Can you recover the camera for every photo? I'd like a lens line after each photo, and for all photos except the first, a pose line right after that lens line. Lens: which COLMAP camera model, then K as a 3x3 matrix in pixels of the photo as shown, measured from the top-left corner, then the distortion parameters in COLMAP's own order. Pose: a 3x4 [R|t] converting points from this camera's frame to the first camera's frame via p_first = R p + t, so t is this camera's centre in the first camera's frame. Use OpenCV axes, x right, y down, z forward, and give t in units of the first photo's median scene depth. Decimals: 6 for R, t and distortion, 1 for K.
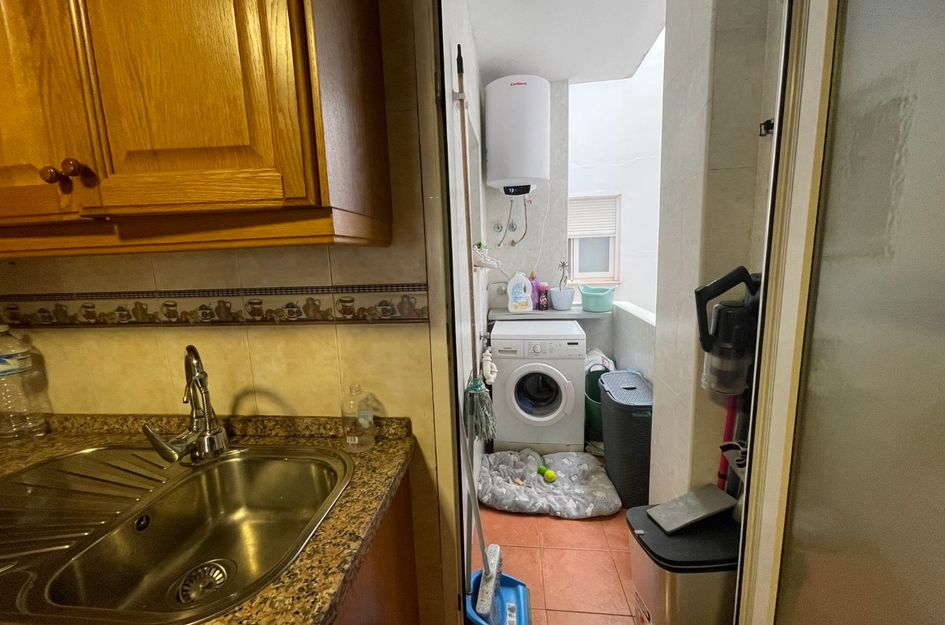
lens RADIAL K [[380.5, 0, 468.3], [0, 380.5, 311.5], [0, 0, 1]] dist [-0.003334, 0.000346]
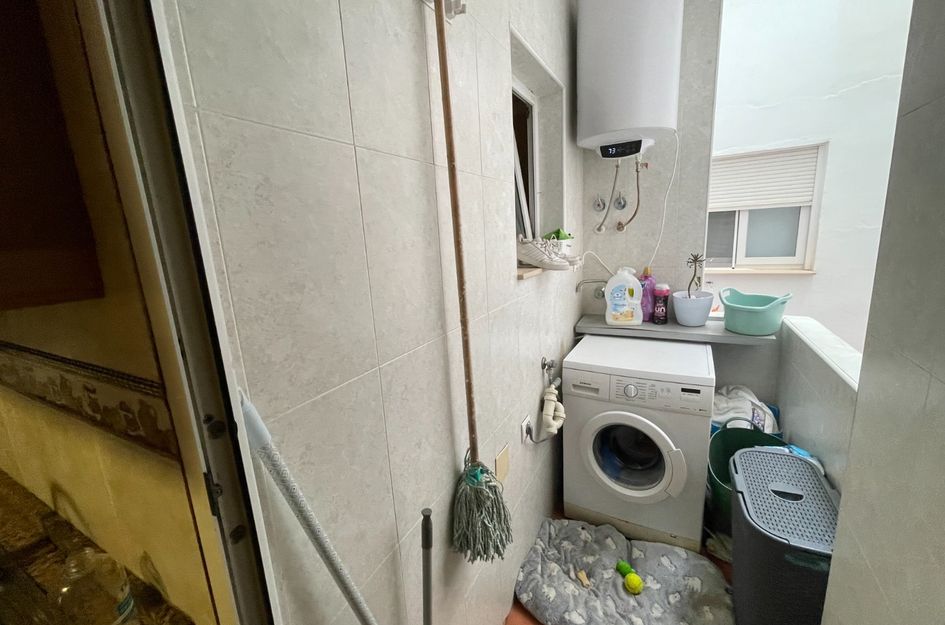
lens RADIAL K [[380.5, 0, 468.3], [0, 380.5, 311.5], [0, 0, 1]] dist [-0.003334, 0.000346]
pose [[0.931856, 0.058560, -0.358072, 0.135006], [-0.034807, 0.996766, 0.072432, -0.072291], [0.361156, -0.055033, 0.930880, 0.259257]]
